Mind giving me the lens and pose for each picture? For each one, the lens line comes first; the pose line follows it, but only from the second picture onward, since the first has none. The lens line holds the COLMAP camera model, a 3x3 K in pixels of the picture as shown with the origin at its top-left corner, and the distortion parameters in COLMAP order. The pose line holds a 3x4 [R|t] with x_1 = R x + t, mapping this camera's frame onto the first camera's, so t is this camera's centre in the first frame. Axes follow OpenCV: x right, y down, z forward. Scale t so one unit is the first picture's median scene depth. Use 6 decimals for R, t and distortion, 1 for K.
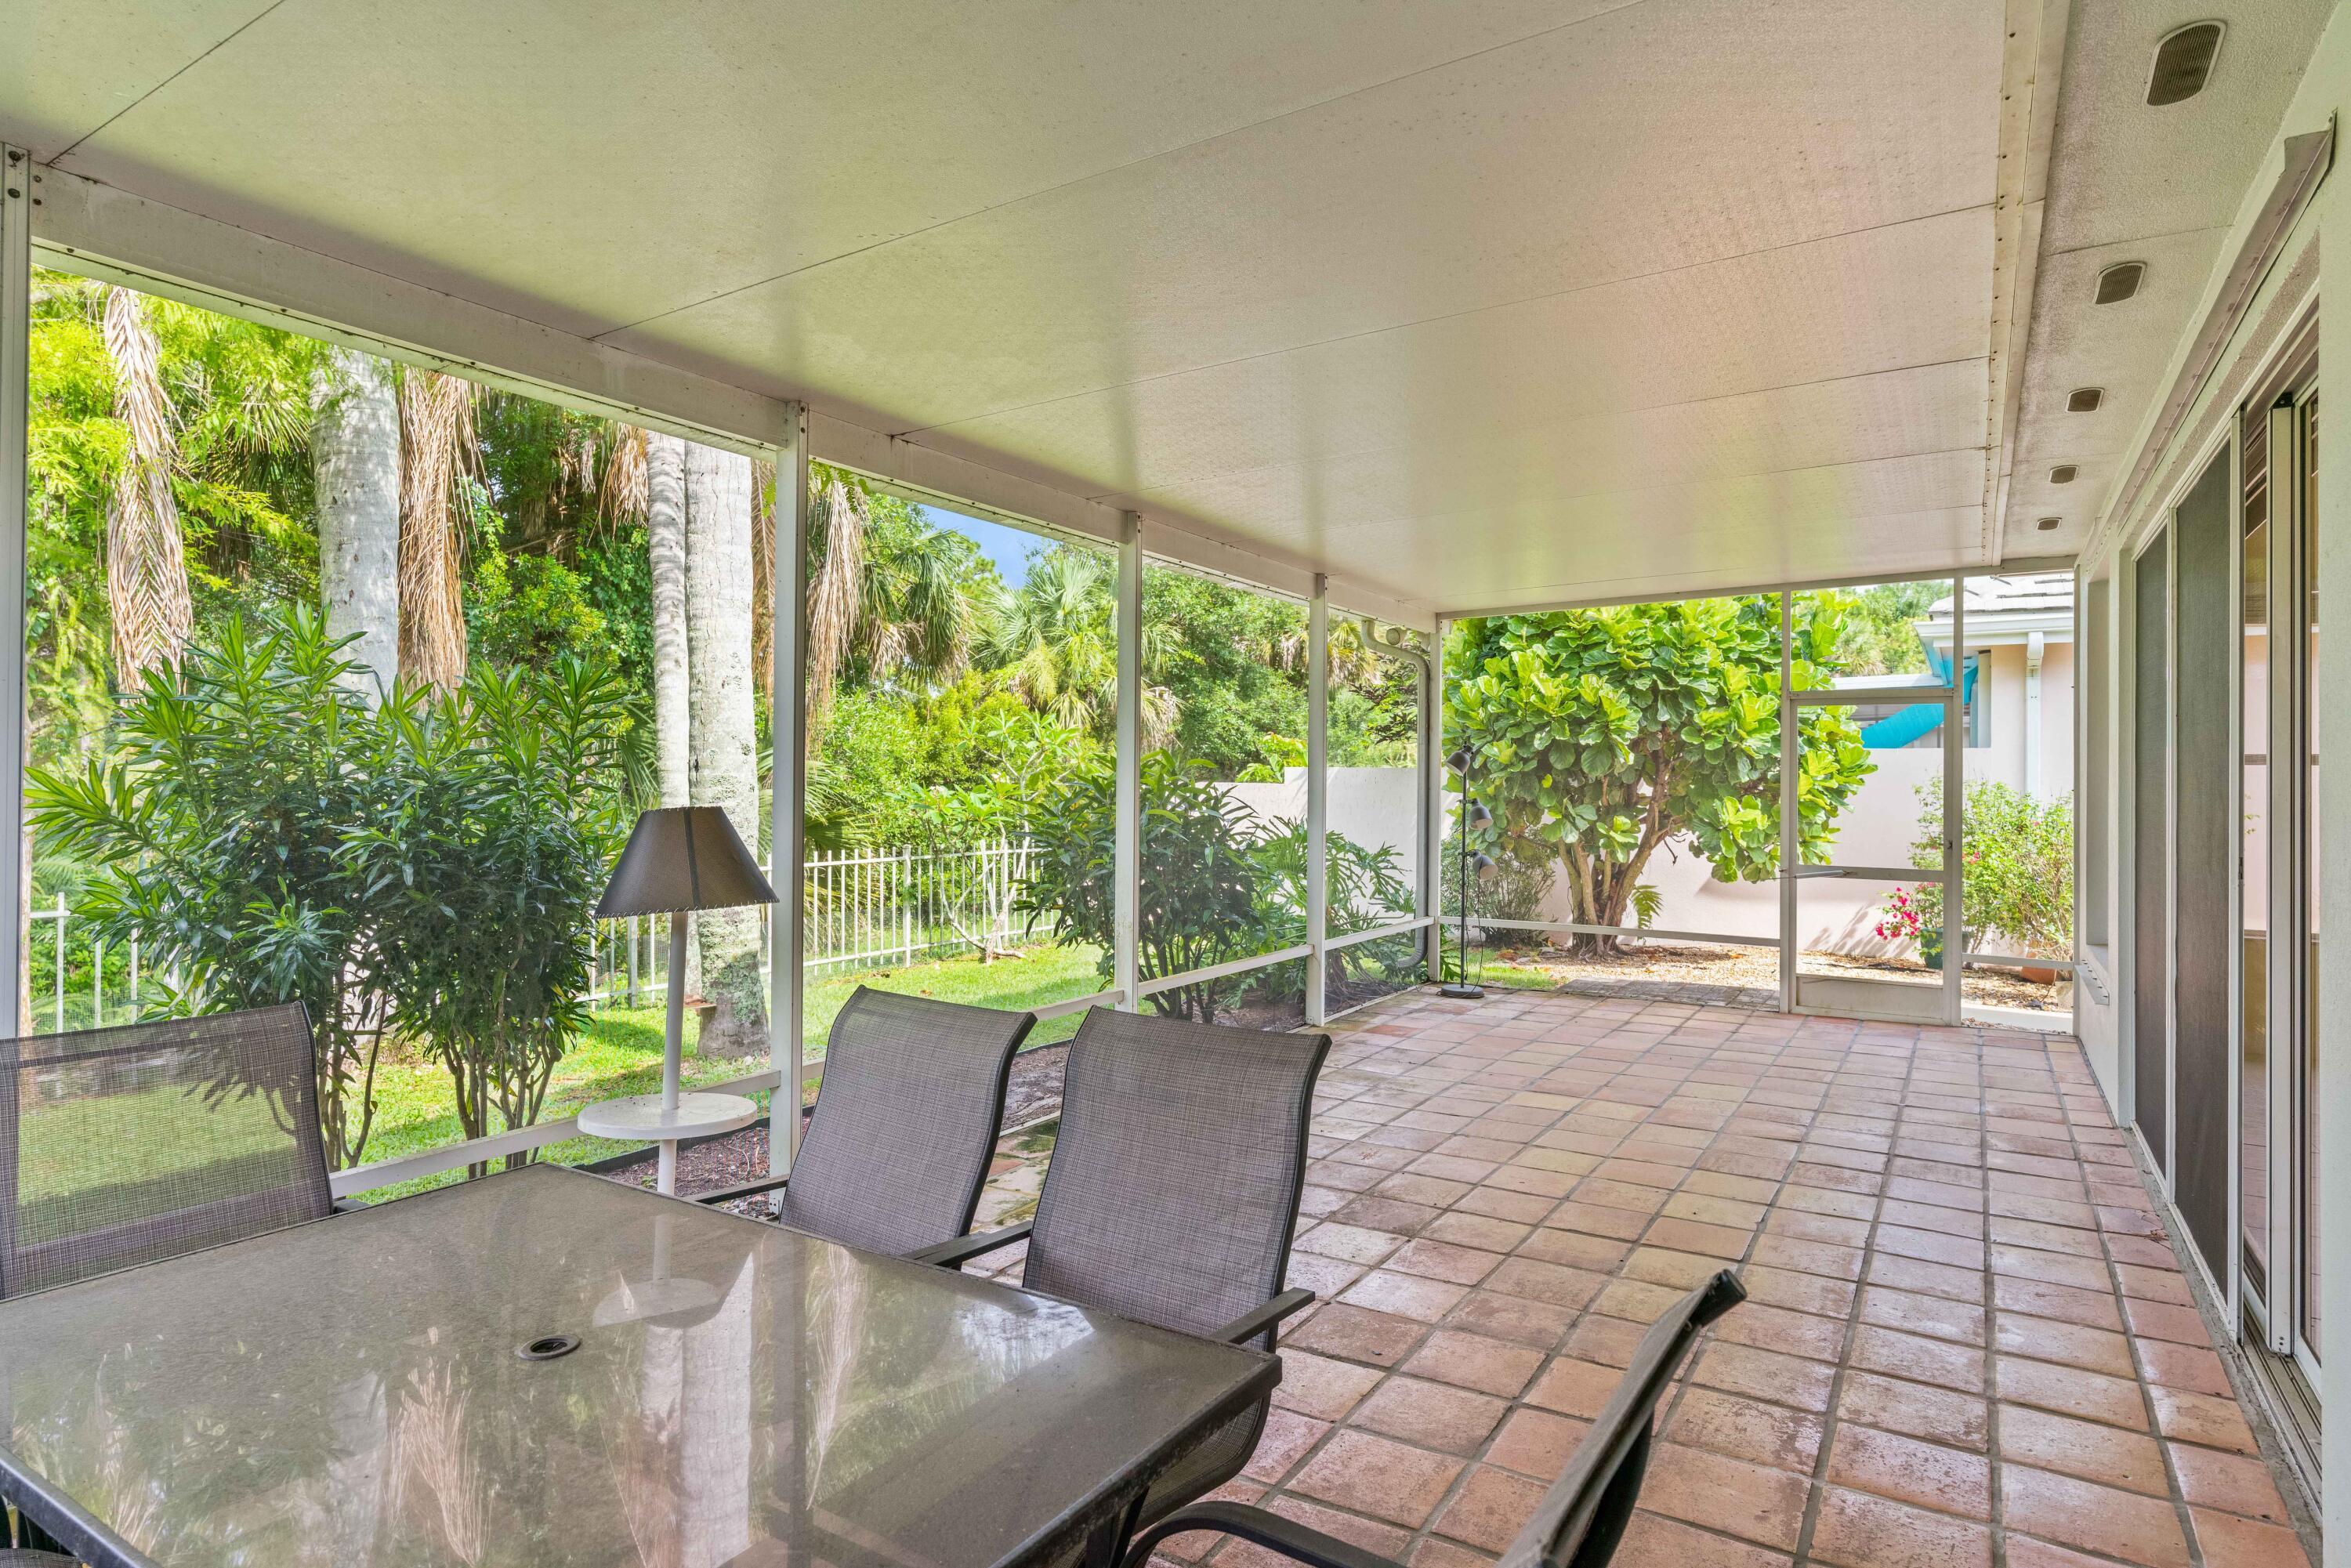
lens RADIAL K [[1306.1, 0, 1167.4], [0, 1306.1, 787.6], [0, 0, 1]] dist [-0.001678, 0.000207]
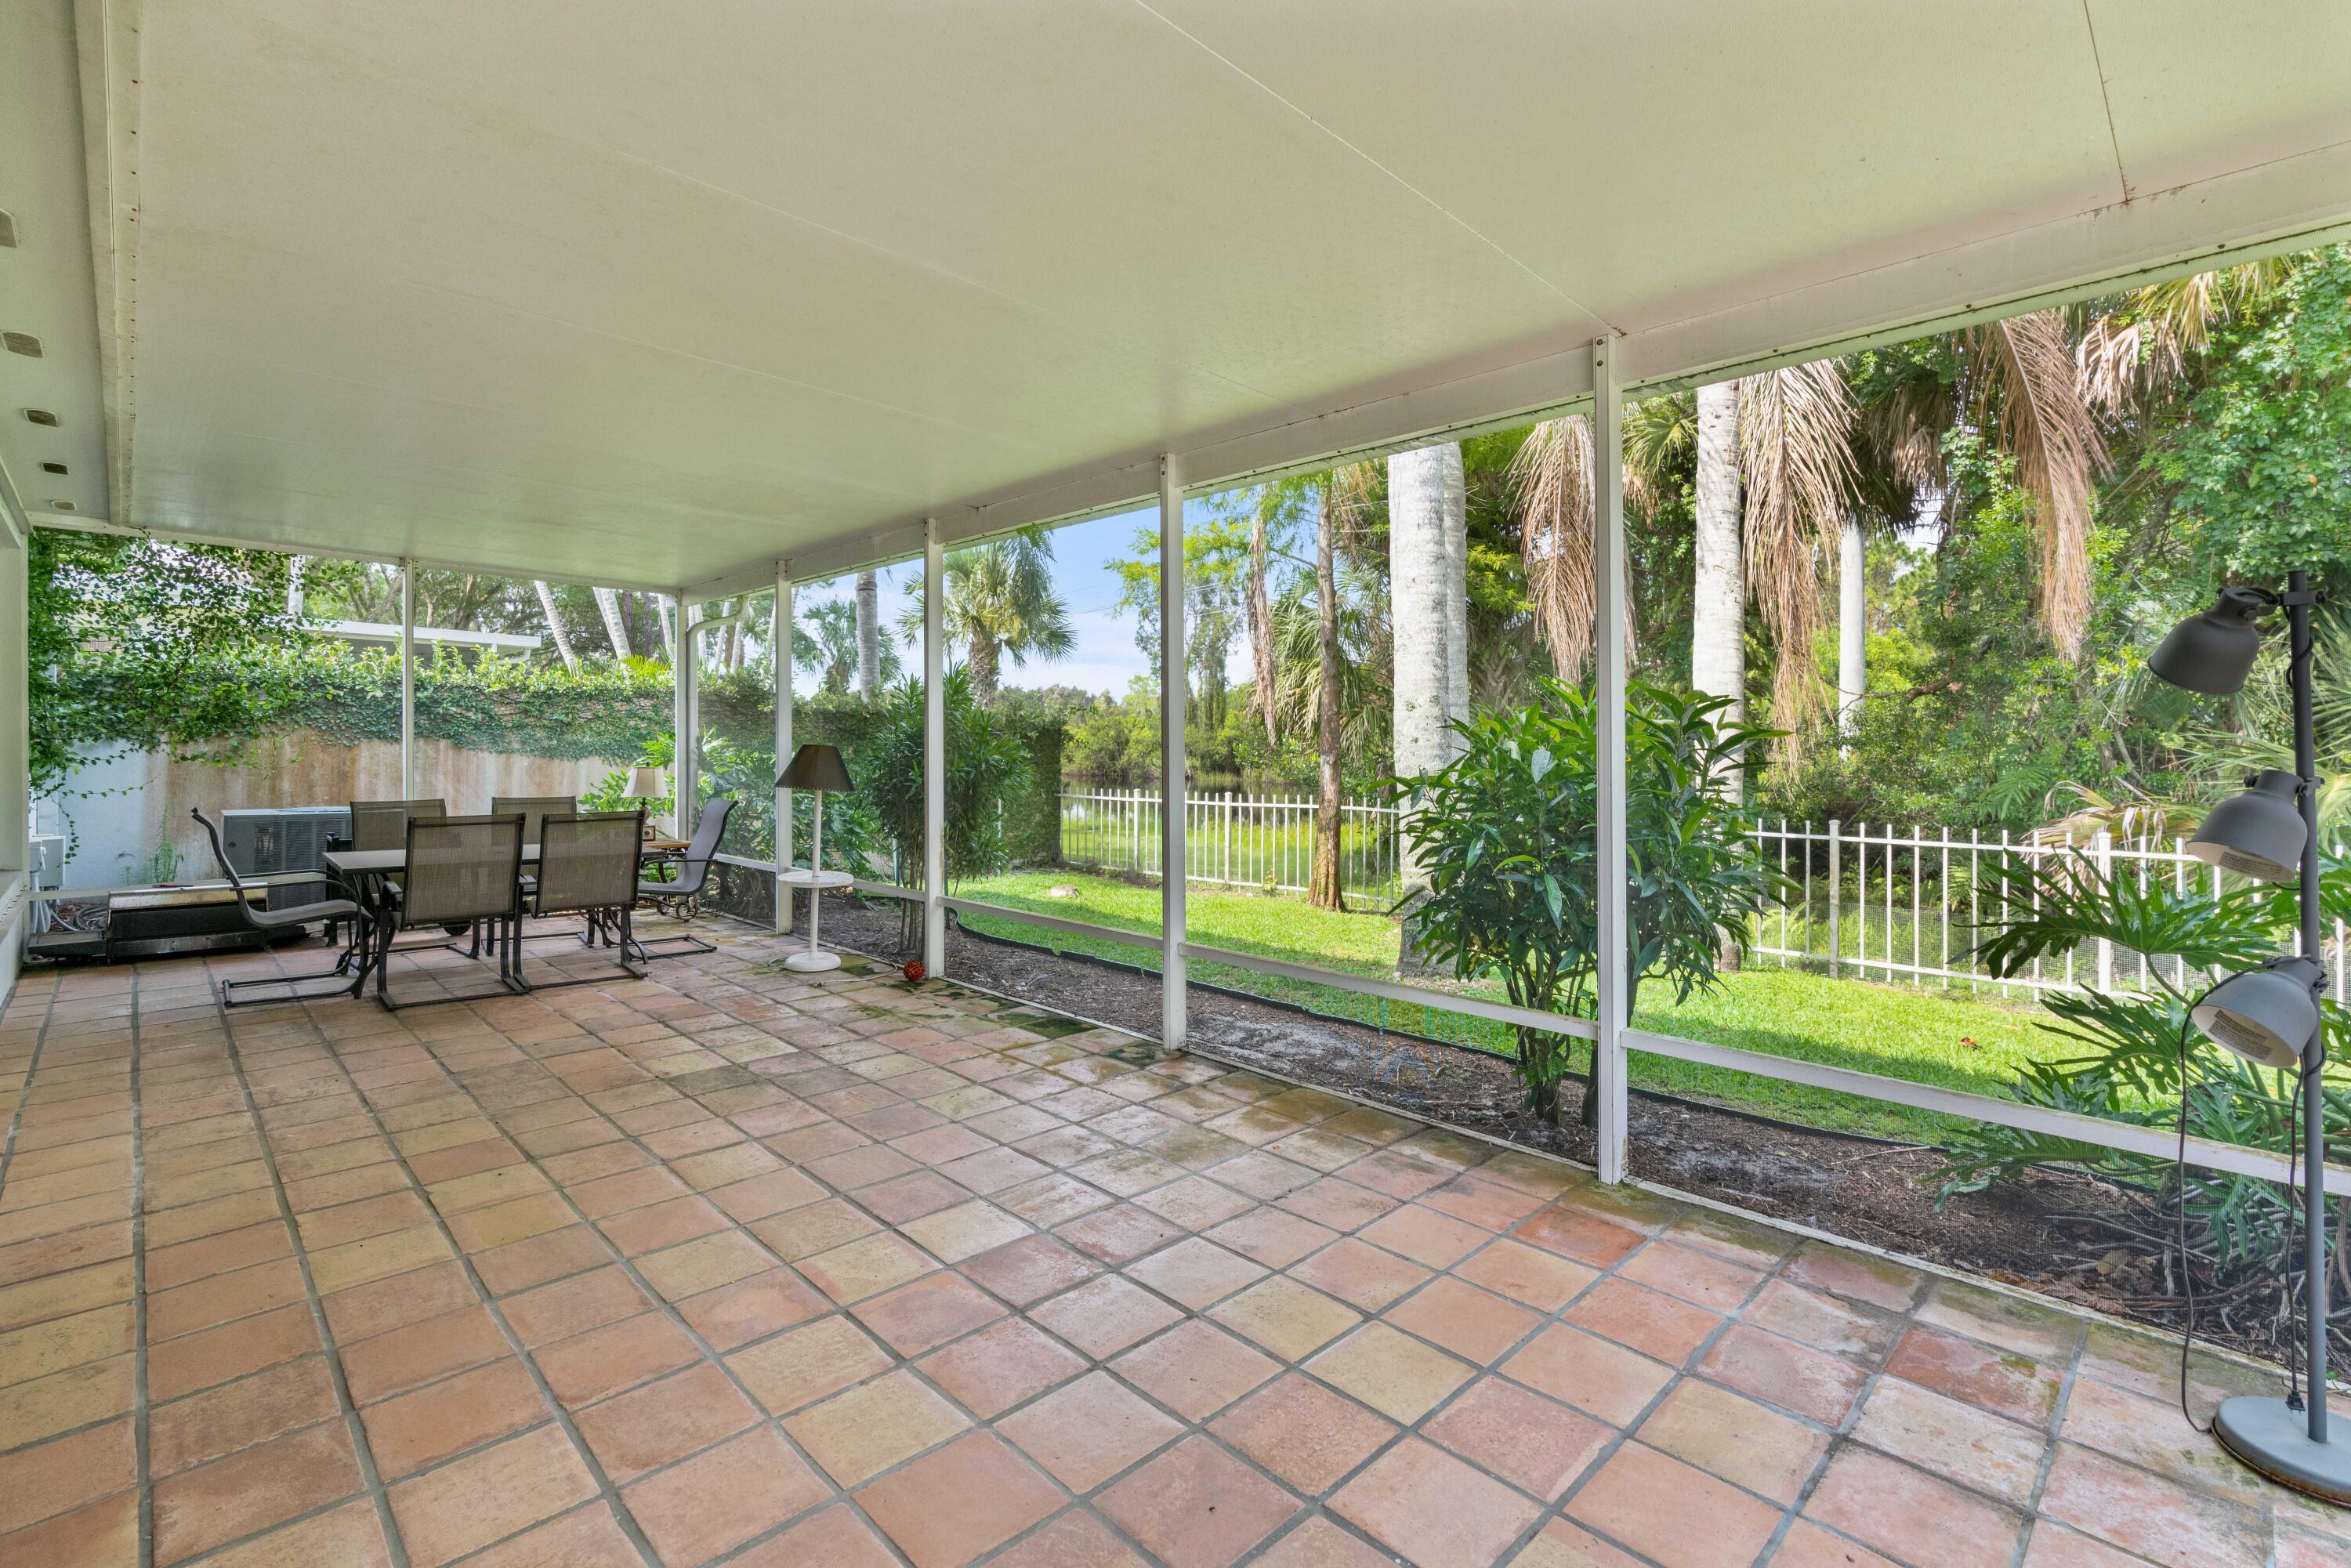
lens RADIAL K [[1040.4, 0, 1168.5], [0, 1040.4, 763.4], [0, 0, 1]] dist [-0.012532, 0.005164]
pose [[-0.240903, 0.000494, -0.970549, 0.894882], [-0.002934, 0.999995, 0.001238, 0.021280], [0.970545, 0.003145, -0.240900, 1.455316]]
